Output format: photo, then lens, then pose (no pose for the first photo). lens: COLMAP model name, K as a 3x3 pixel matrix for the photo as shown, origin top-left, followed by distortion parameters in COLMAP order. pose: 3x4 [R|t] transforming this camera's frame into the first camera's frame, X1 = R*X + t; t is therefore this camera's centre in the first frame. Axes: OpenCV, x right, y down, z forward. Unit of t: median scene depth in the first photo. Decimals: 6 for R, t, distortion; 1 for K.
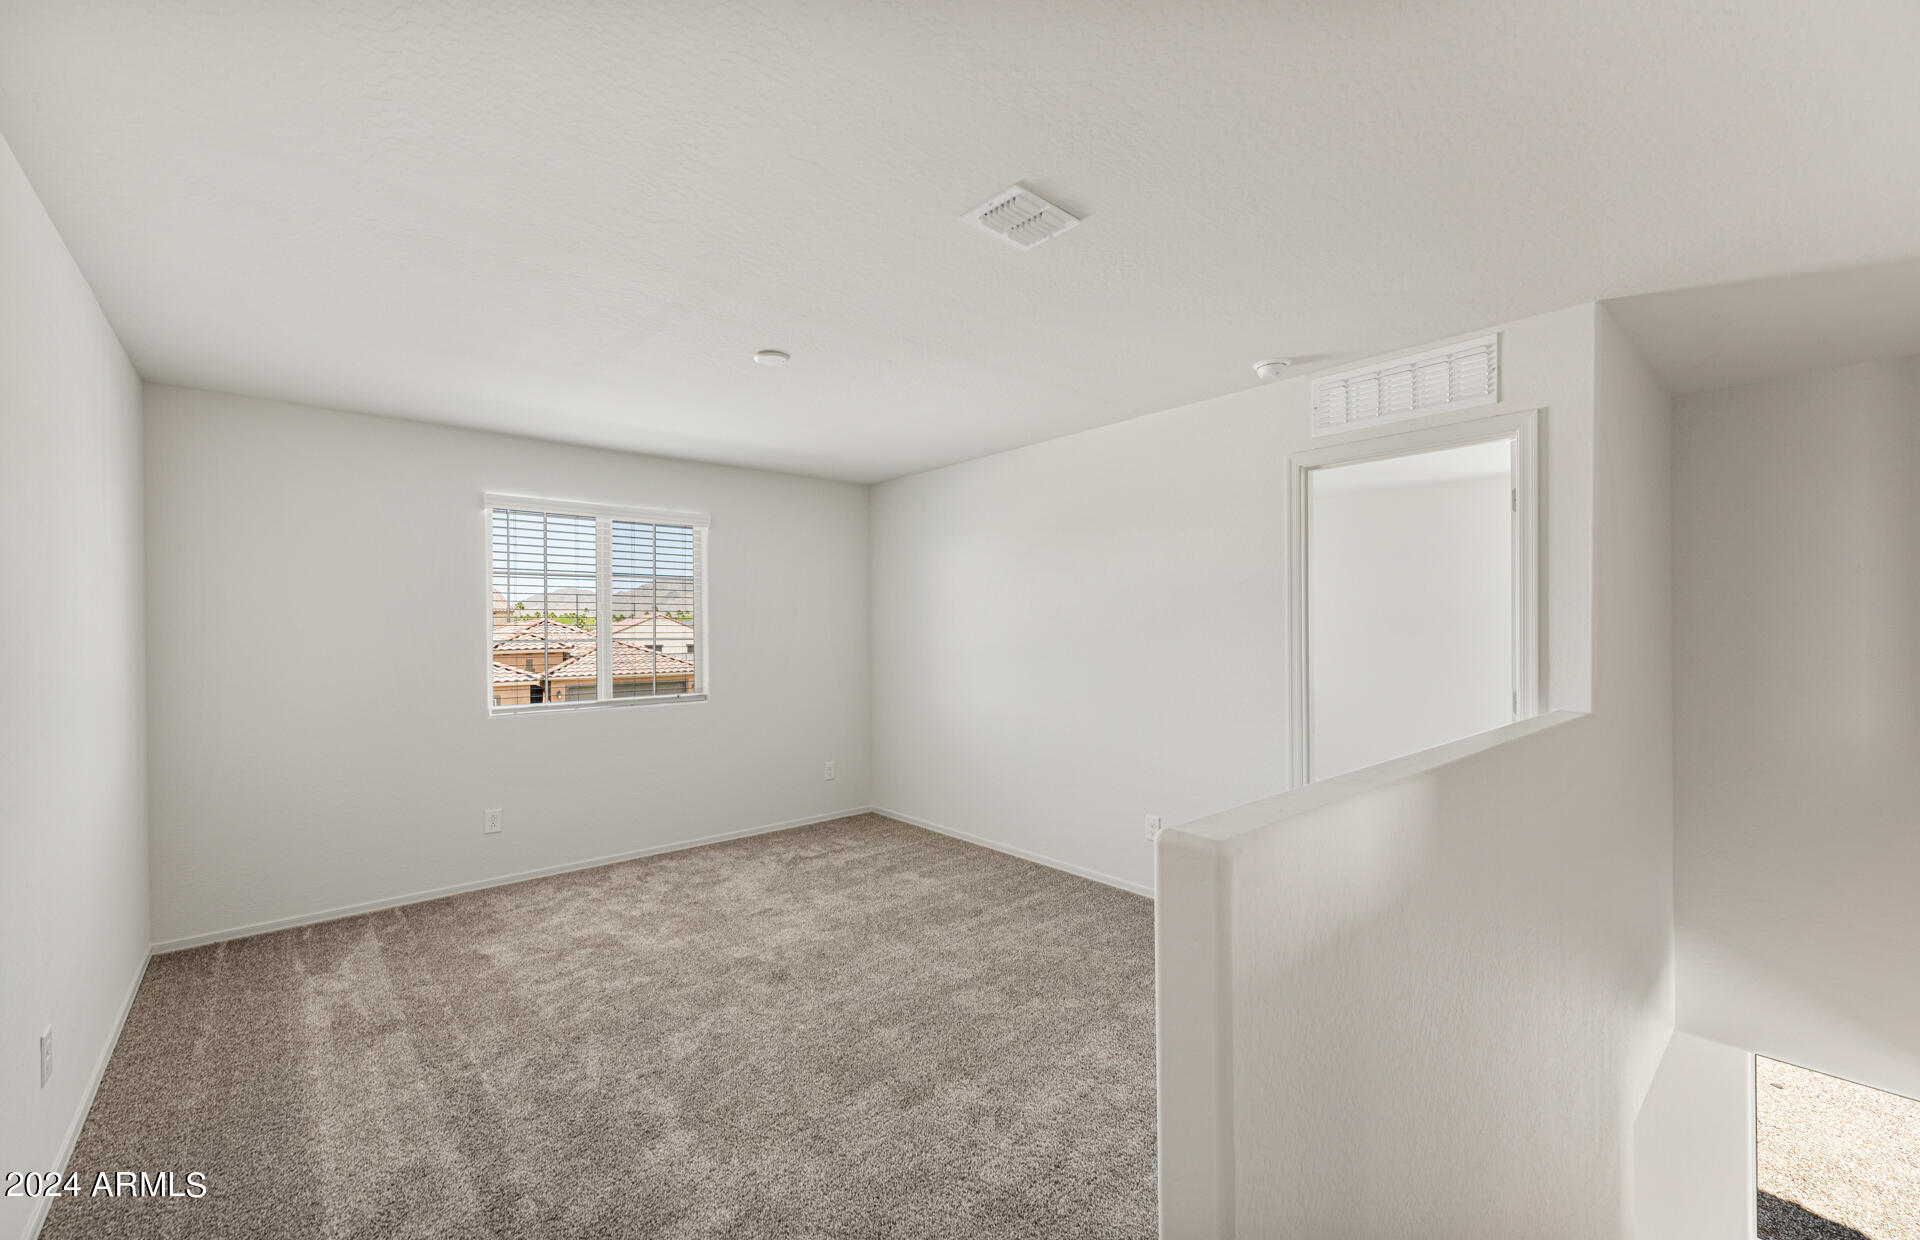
lens RADIAL K [[769.5, 0, 968.9], [0, 769.5, 608.5], [0, 0, 1]] dist [0.006543, 0.000041]
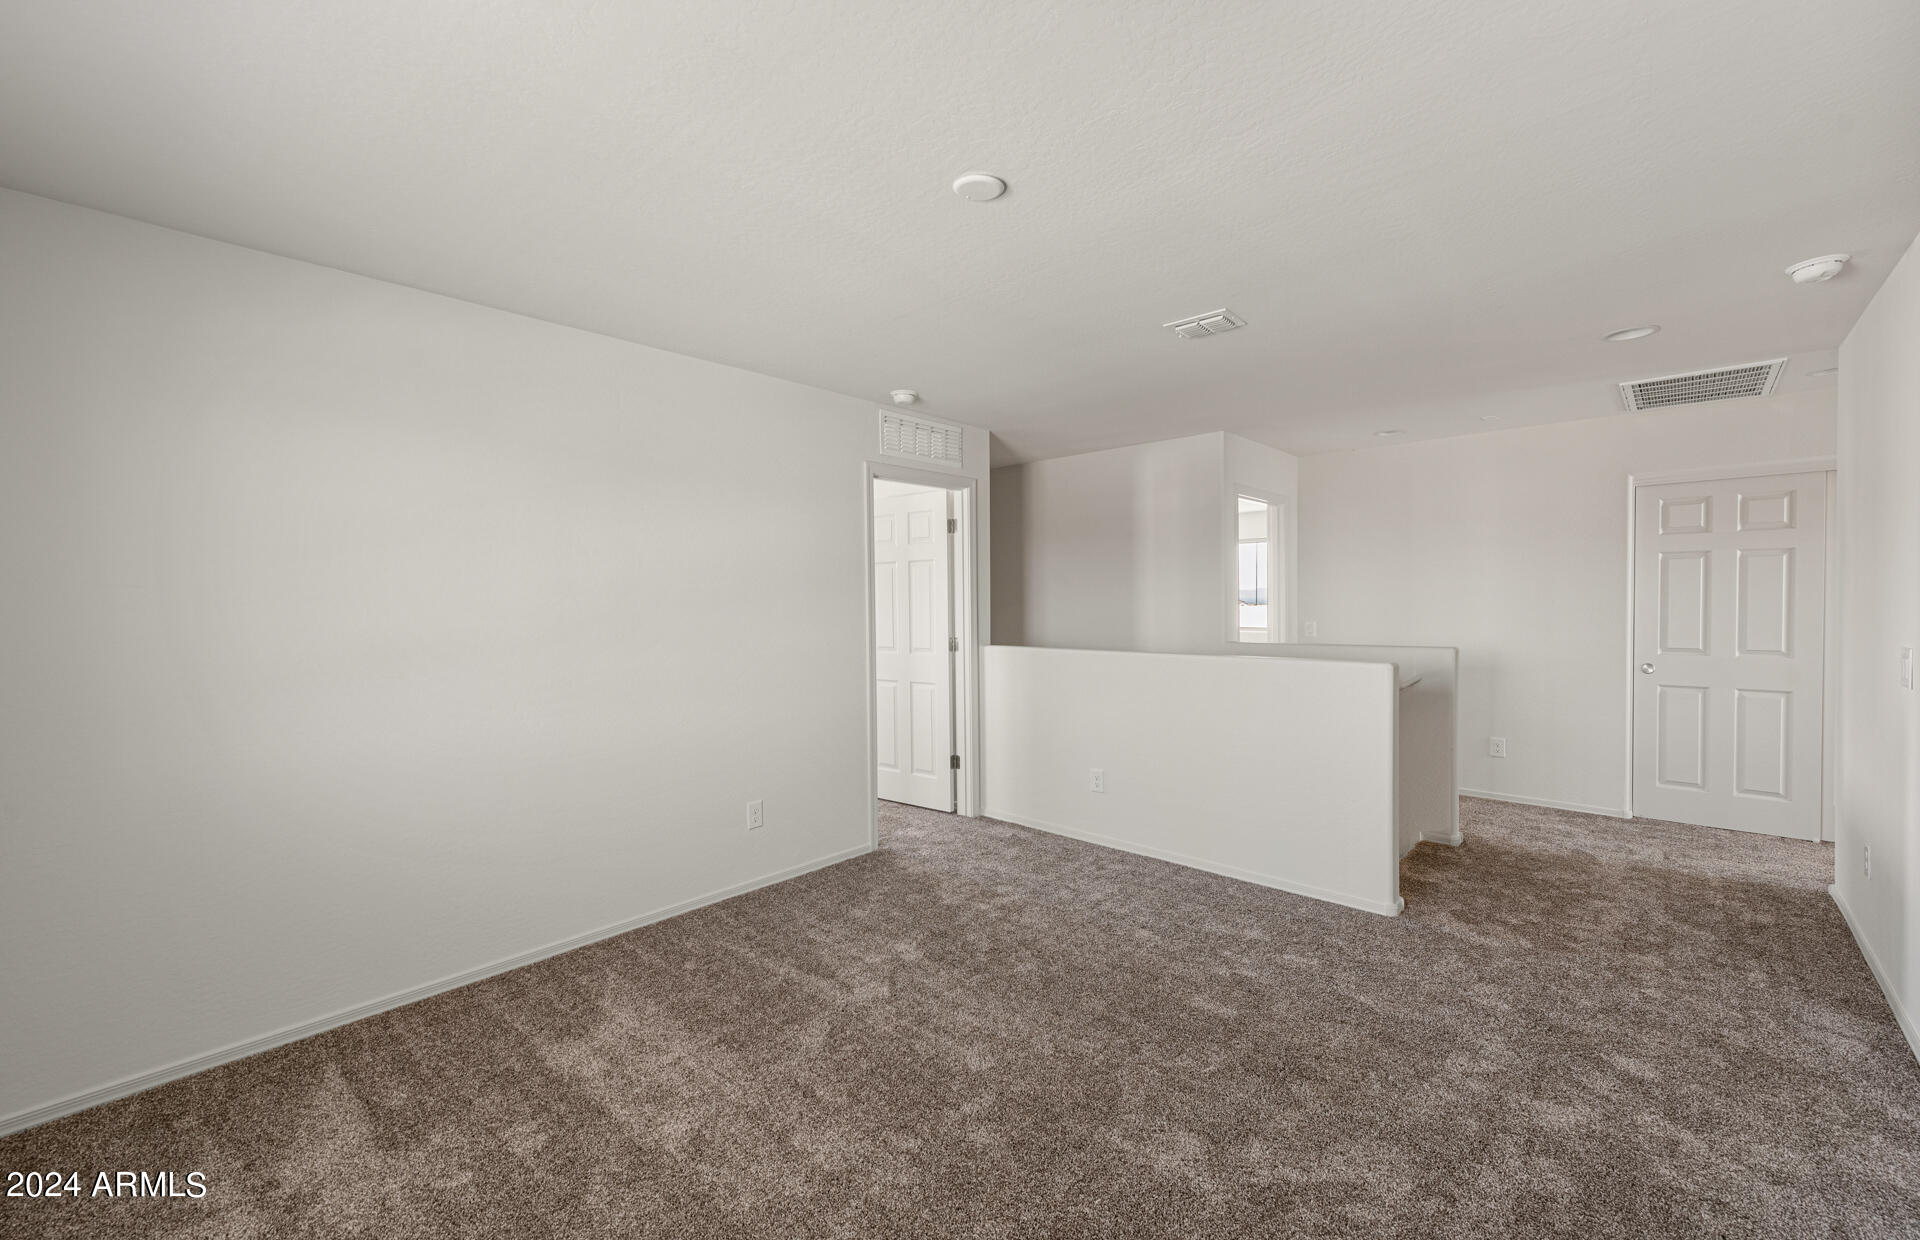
lens RADIAL K [[769.5, 0, 968.9], [0, 769.5, 608.5], [0, 0, 1]] dist [0.006543, 0.000041]
pose [[-0.113947, -0.005014, 0.993474, -0.681873], [-0.013477, 0.999903, 0.003500, 0.023463], [-0.993395, -0.012990, -0.114003, 0.797896]]
